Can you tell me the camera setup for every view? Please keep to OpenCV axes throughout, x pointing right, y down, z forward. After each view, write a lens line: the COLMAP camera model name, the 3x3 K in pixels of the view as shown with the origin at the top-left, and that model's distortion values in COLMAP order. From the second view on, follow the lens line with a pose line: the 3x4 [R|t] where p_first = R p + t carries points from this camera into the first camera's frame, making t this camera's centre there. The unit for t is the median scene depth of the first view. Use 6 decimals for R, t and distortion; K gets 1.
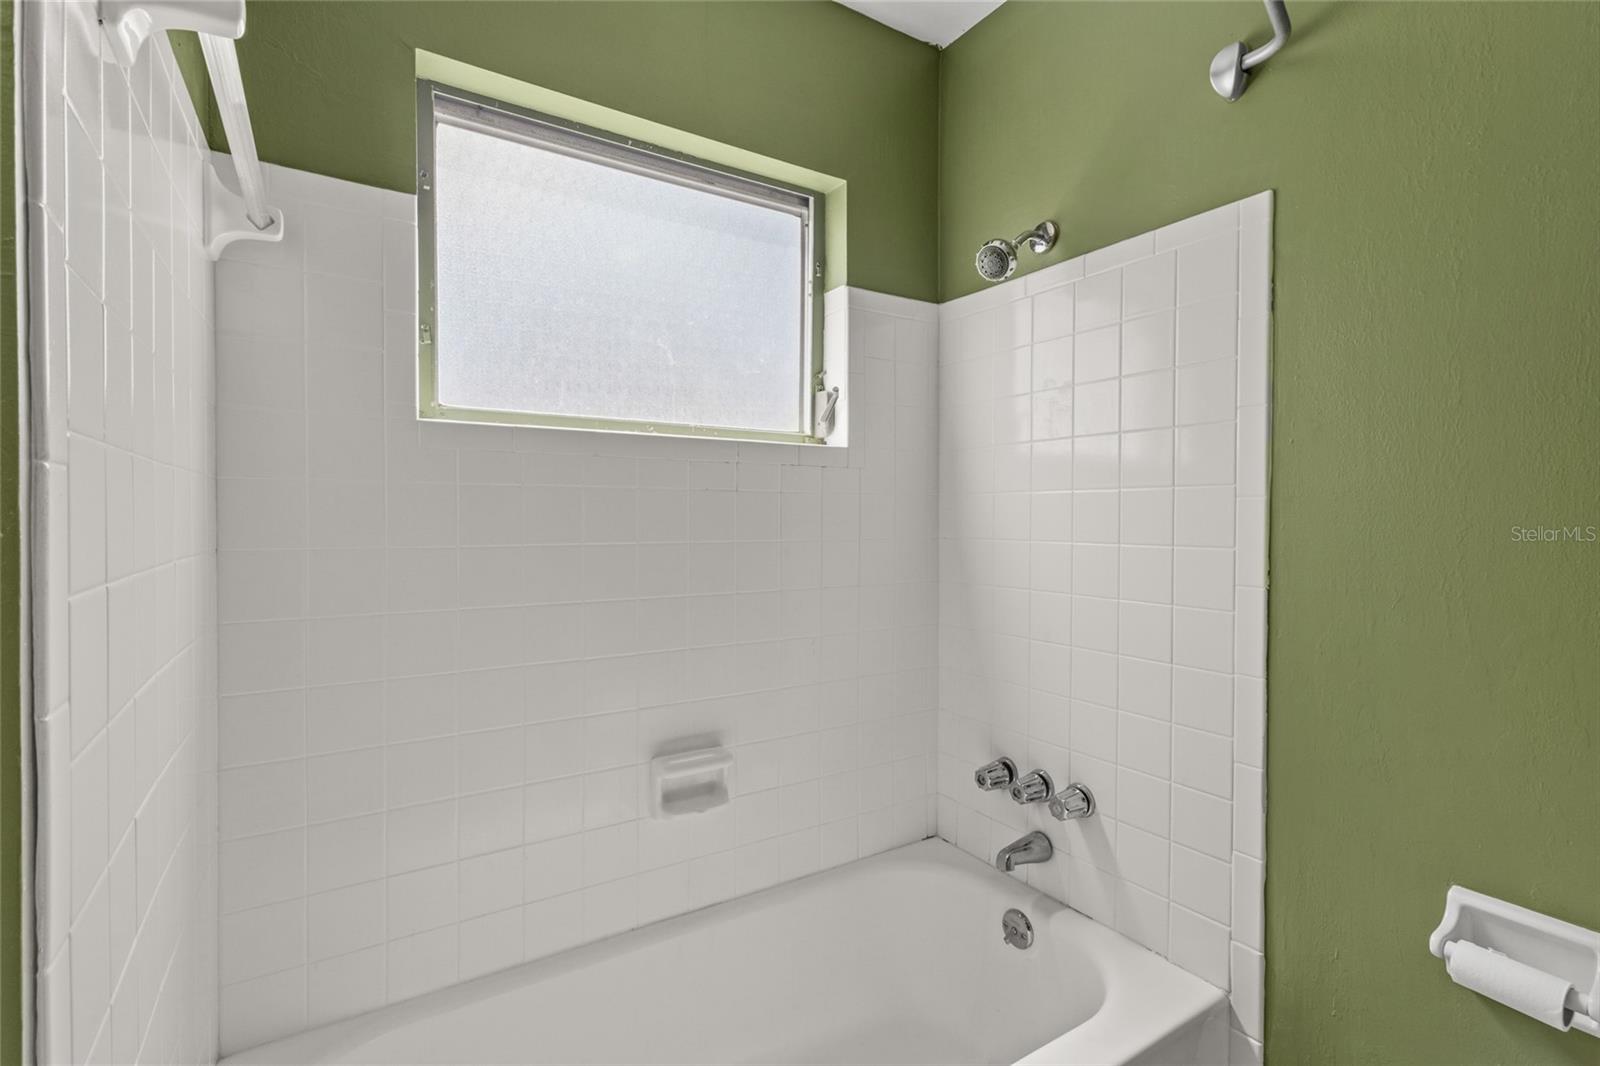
lens RADIAL K [[735.0, 0, 796.9], [0, 735.0, 527.1], [0, 0, 1]] dist [0.002922, 0.000838]
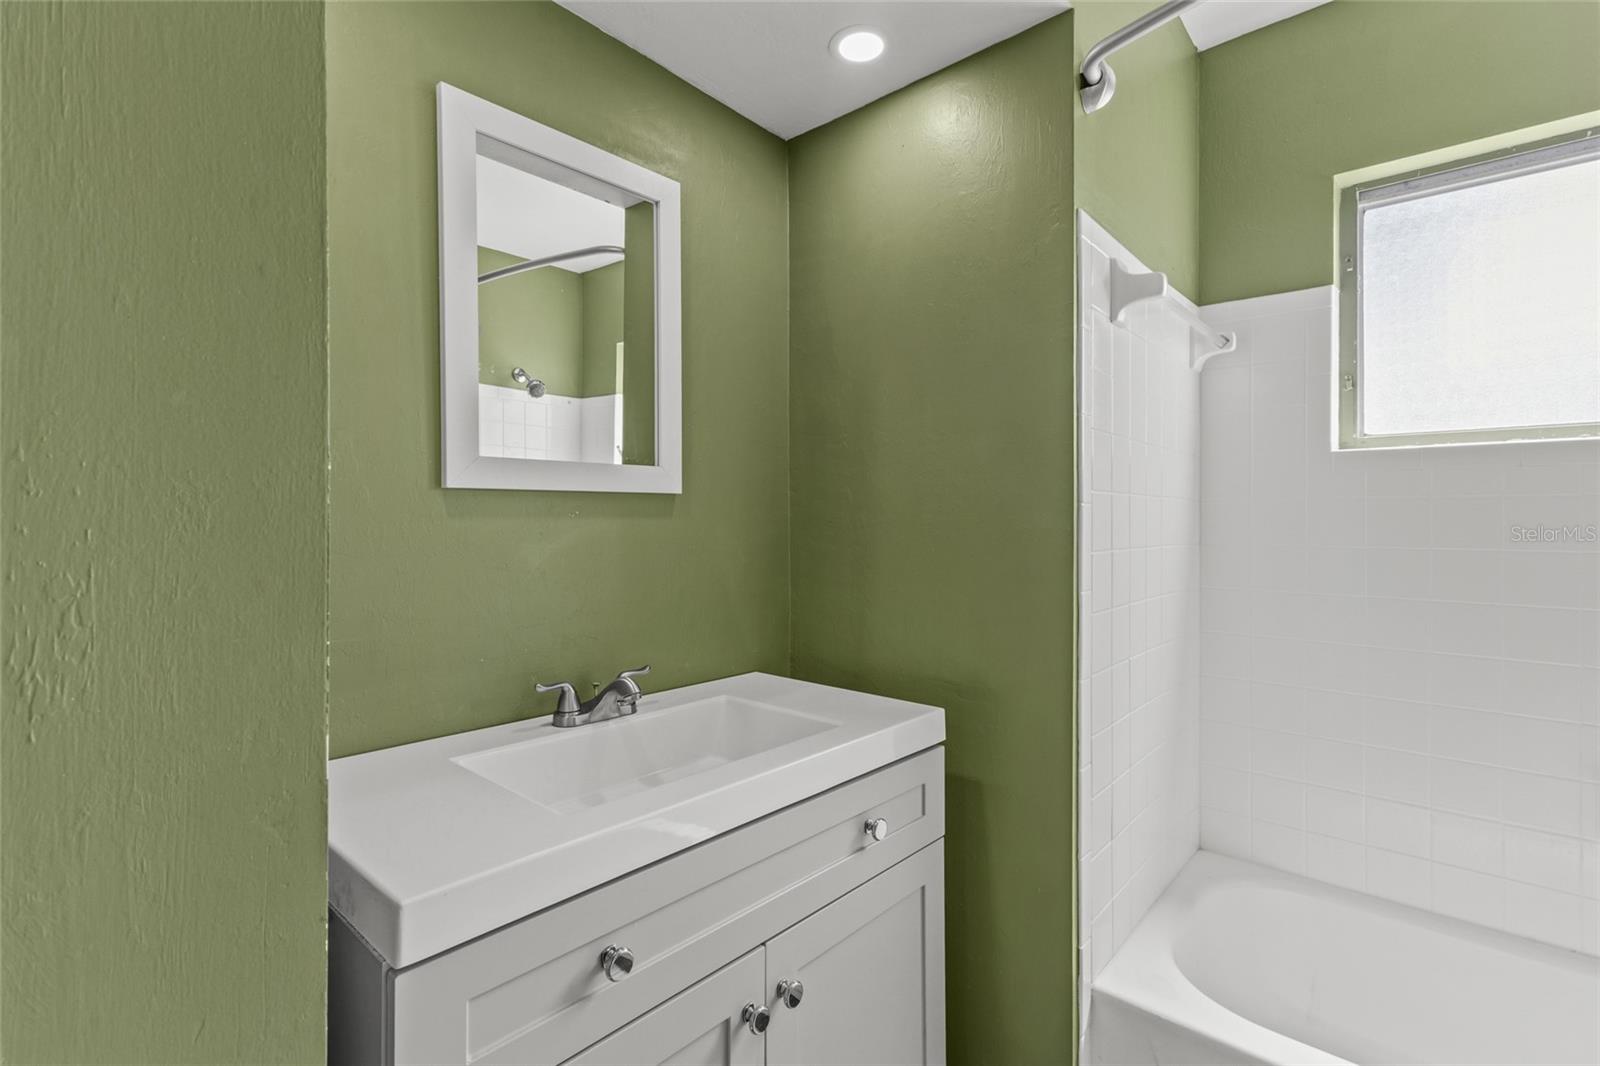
lens RADIAL K [[735.0, 0, 796.9], [0, 735.0, 527.1], [0, 0, 1]] dist [0.002922, 0.000838]
pose [[0.273119, 0.004382, -0.961970, 0.583478], [-0.013775, 0.999905, 0.000644, 0.007218], [0.961882, 0.013076, 0.273153, -0.346483]]
